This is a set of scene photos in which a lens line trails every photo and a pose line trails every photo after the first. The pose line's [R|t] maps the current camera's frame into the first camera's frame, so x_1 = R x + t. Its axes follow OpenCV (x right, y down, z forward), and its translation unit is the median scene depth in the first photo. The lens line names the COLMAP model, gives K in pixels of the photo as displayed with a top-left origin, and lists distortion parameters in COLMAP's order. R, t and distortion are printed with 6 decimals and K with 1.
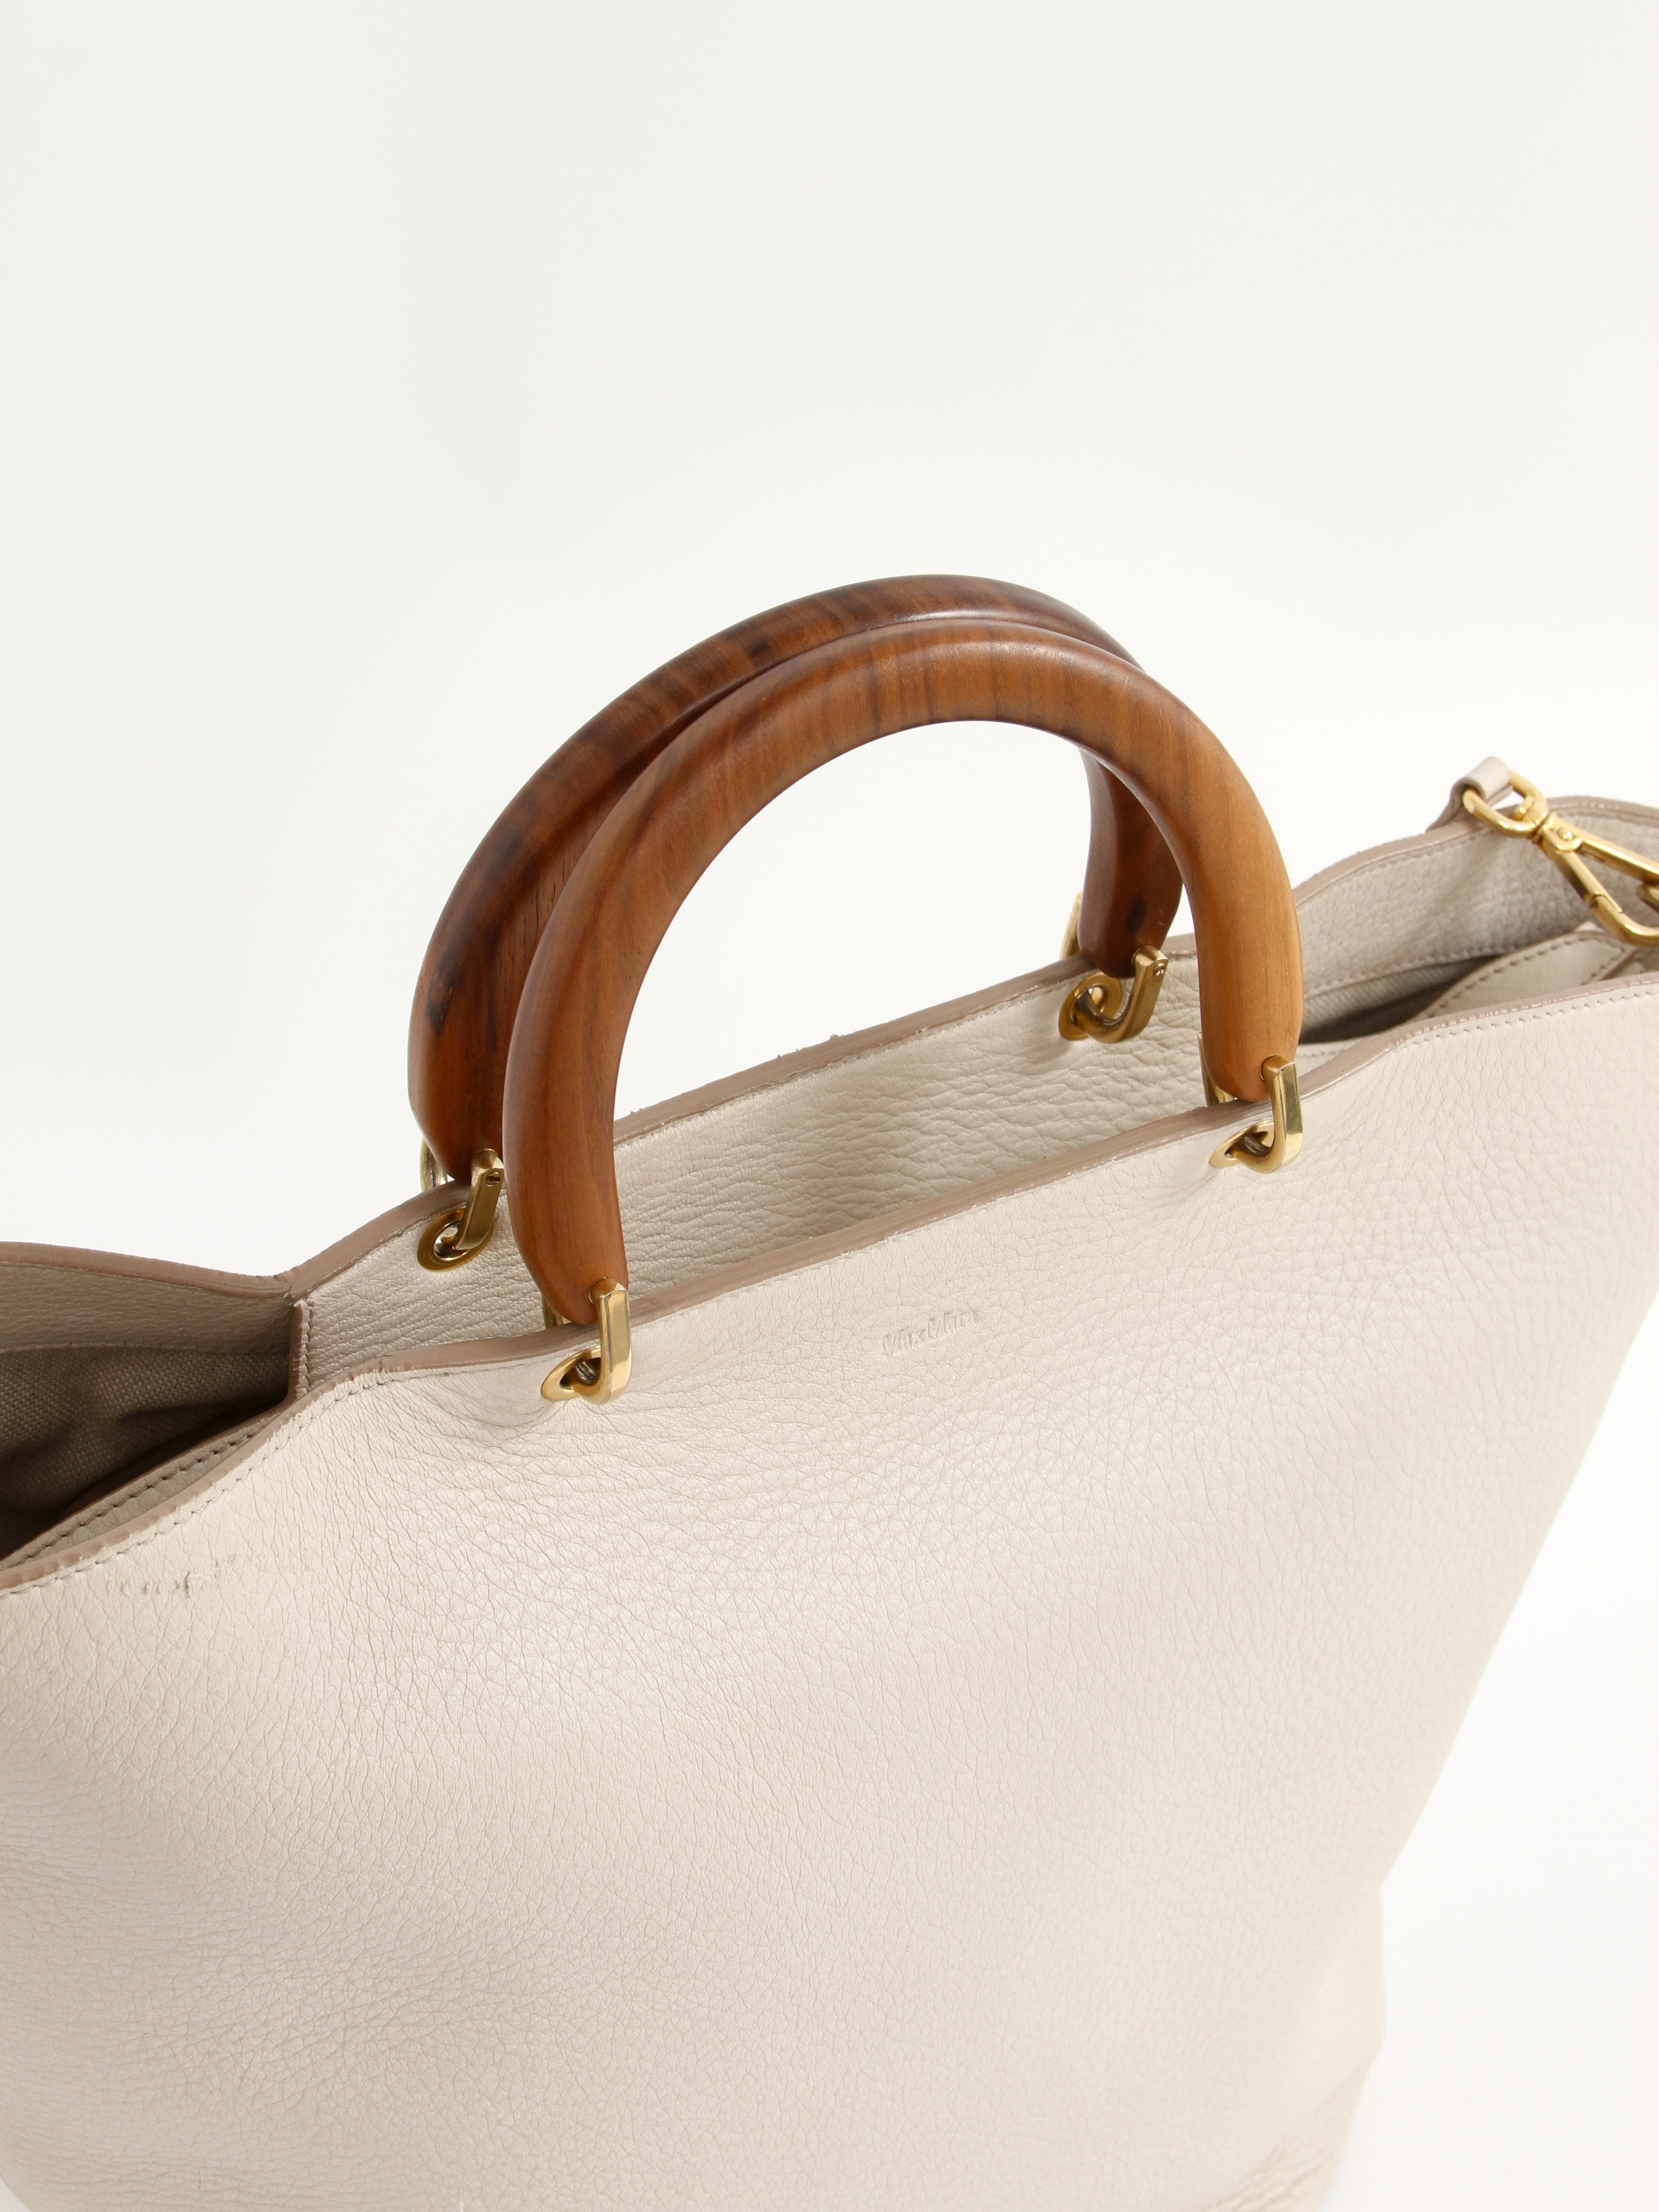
lens RADIAL K [[4330.5, 0, 833.9], [0, 4330.5, 1110.7], [0, 0, 1]] dist [-0.049118, 0.000000]
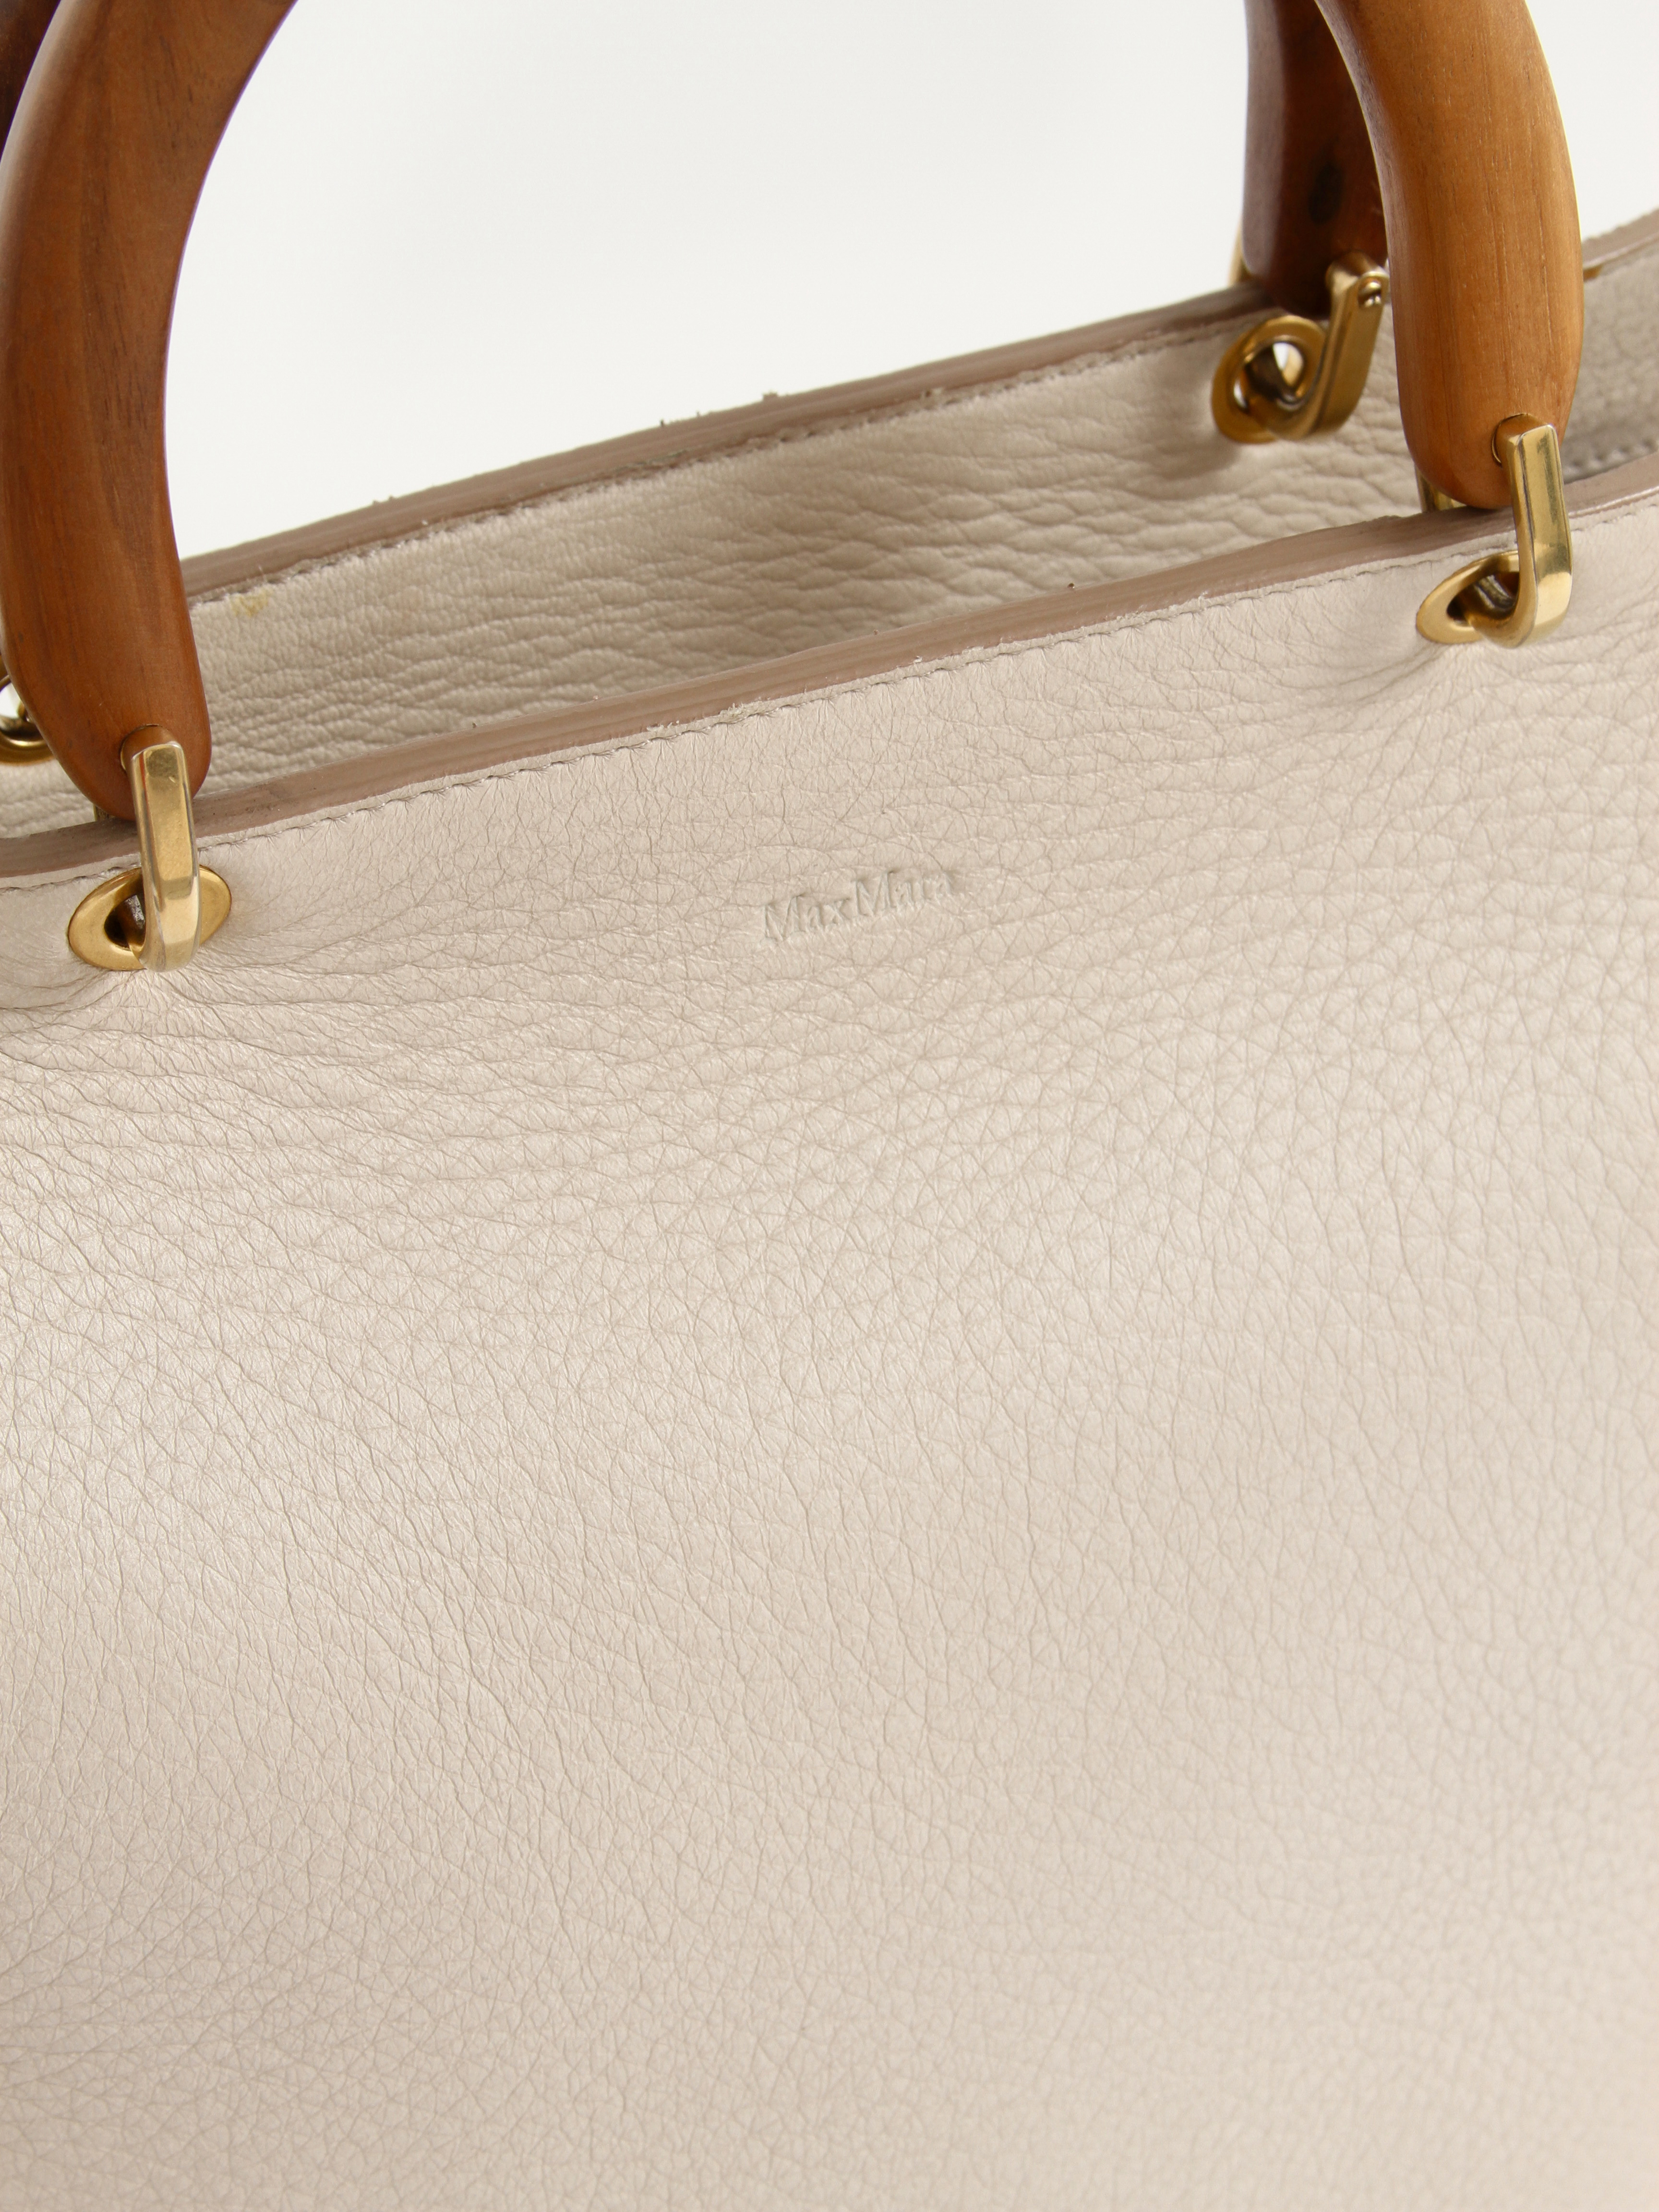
lens RADIAL K [[5346.6, 0, 826.4], [0, 5346.6, 1098.3], [0, 0, 1]] dist [-0.015703, 0.000000]
pose [[0.981558, 0.043498, -0.186148, 0.143464], [-0.043203, 0.999050, 0.005641, 0.071253], [0.186216, 0.002505, 0.982506, 0.331440]]
